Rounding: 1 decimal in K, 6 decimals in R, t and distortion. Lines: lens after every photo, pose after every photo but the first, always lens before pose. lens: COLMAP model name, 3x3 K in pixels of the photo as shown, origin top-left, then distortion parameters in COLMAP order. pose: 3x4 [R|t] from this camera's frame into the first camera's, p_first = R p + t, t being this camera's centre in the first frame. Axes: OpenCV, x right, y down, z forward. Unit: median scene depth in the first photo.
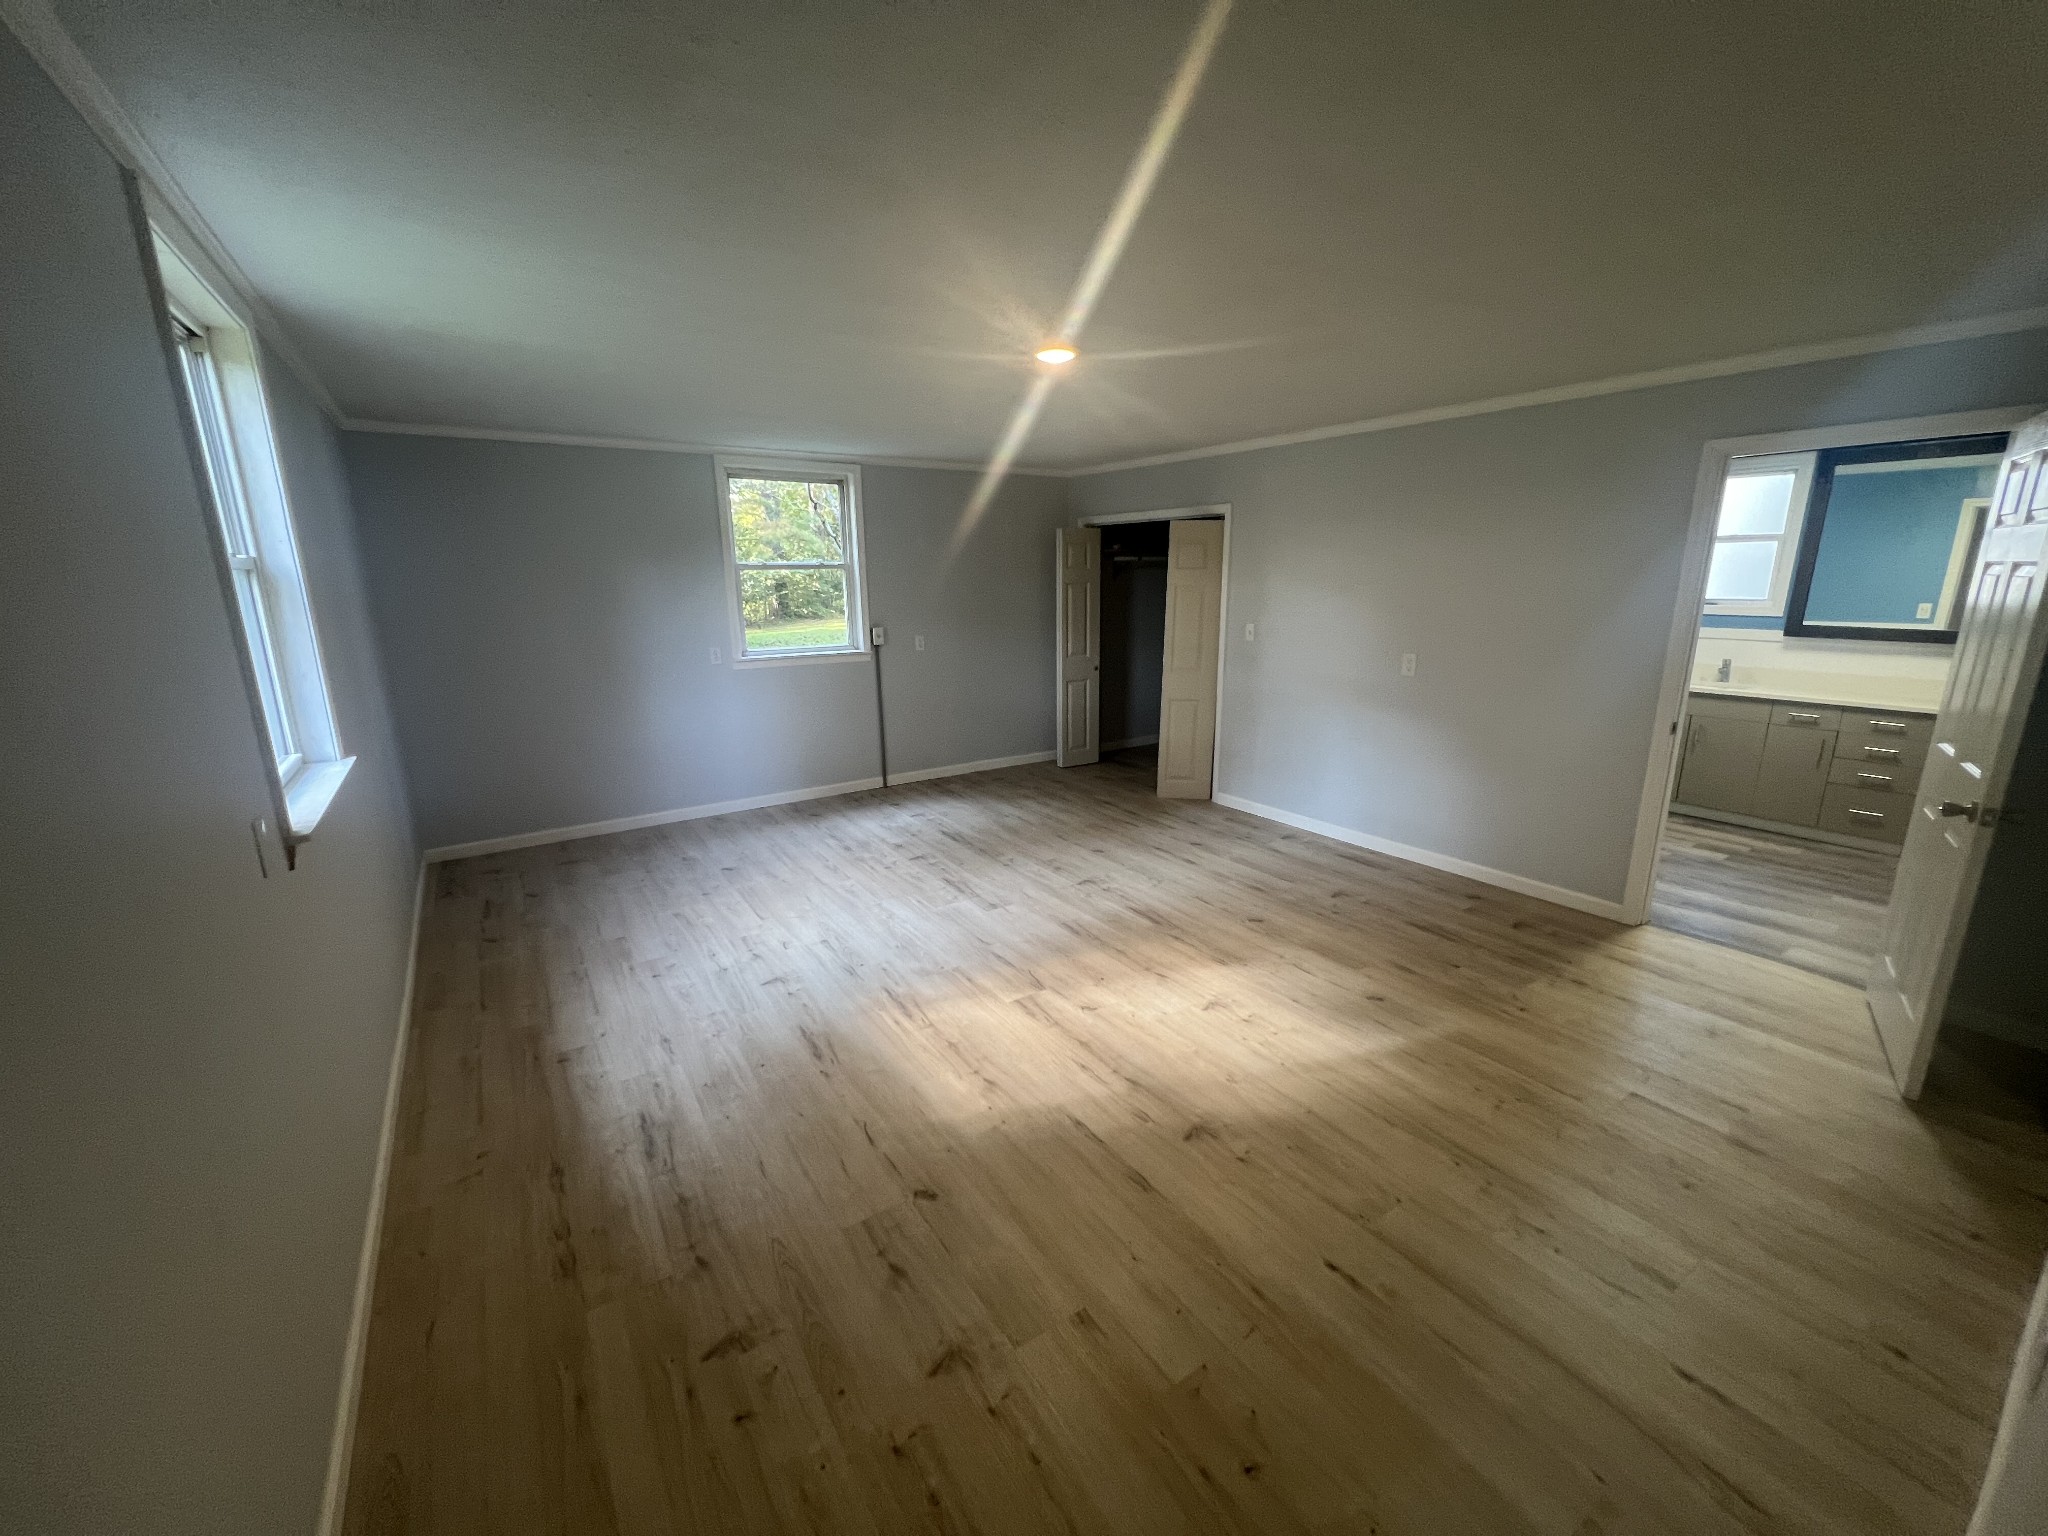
lens RADIAL K [[815.6, 0, 1021.5], [0, 815.6, 767.4], [0, 0, 1]] dist [-0.001806, 0.000183]
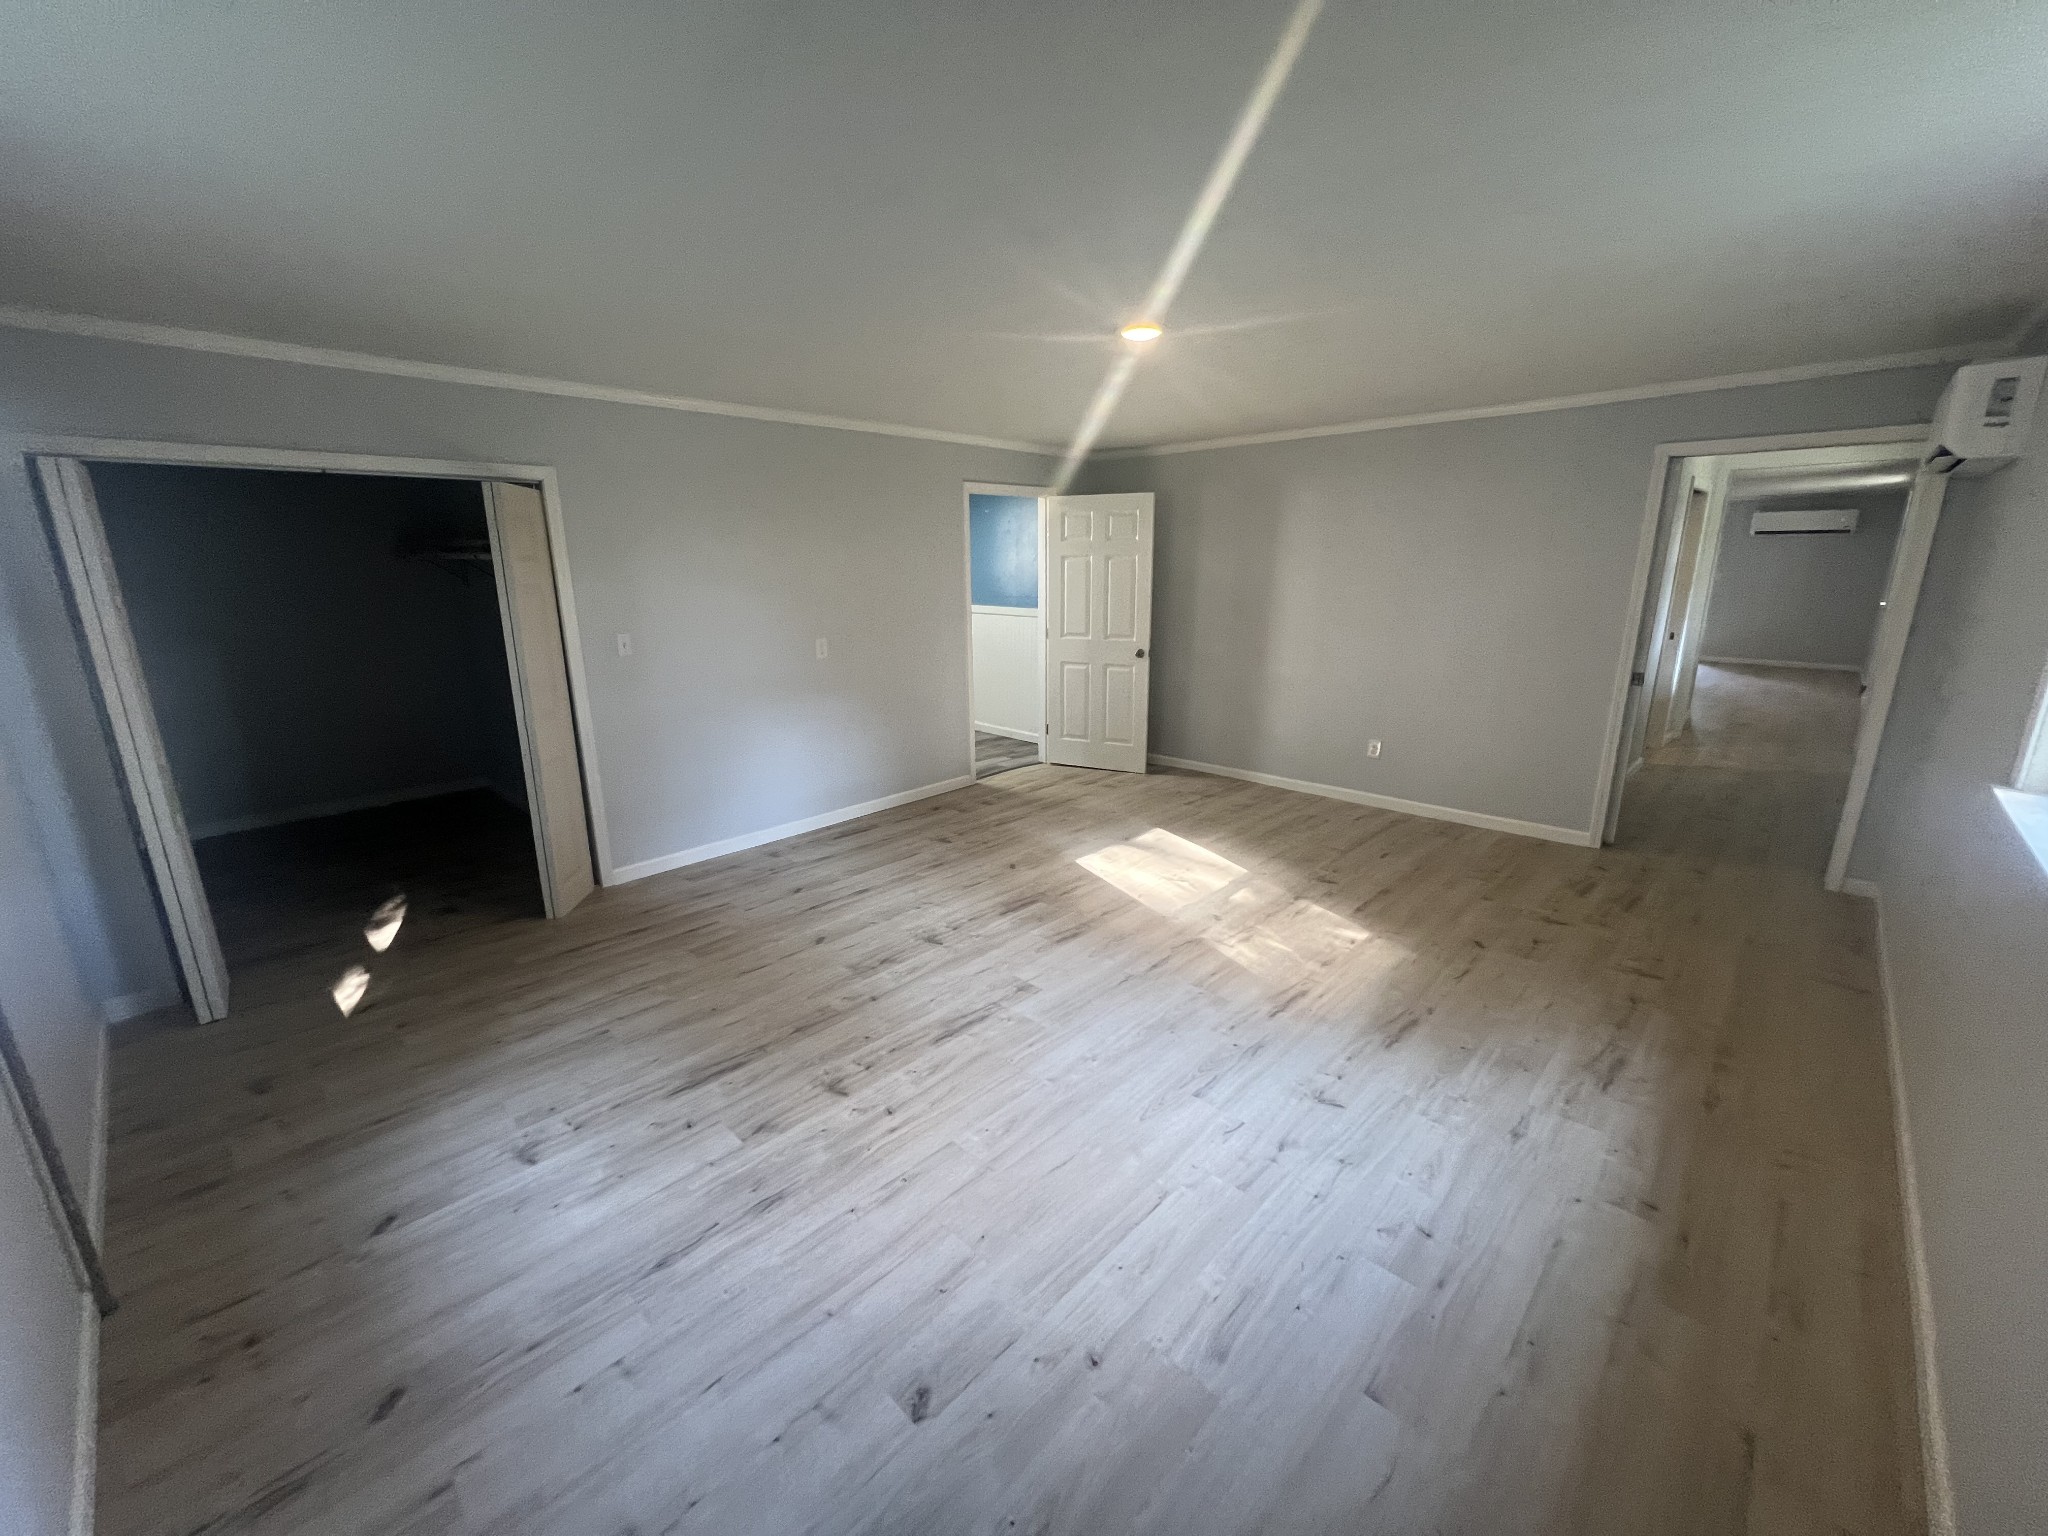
lens RADIAL K [[815.6, 0, 1021.5], [0, 815.6, 767.4], [0, 0, 1]] dist [-0.001806, 0.000183]
pose [[-0.215529, -0.231523, 0.948654, -0.691260], [0.241843, 0.928565, 0.281566, -0.234205], [-0.946076, 0.290111, -0.144140, 1.008923]]
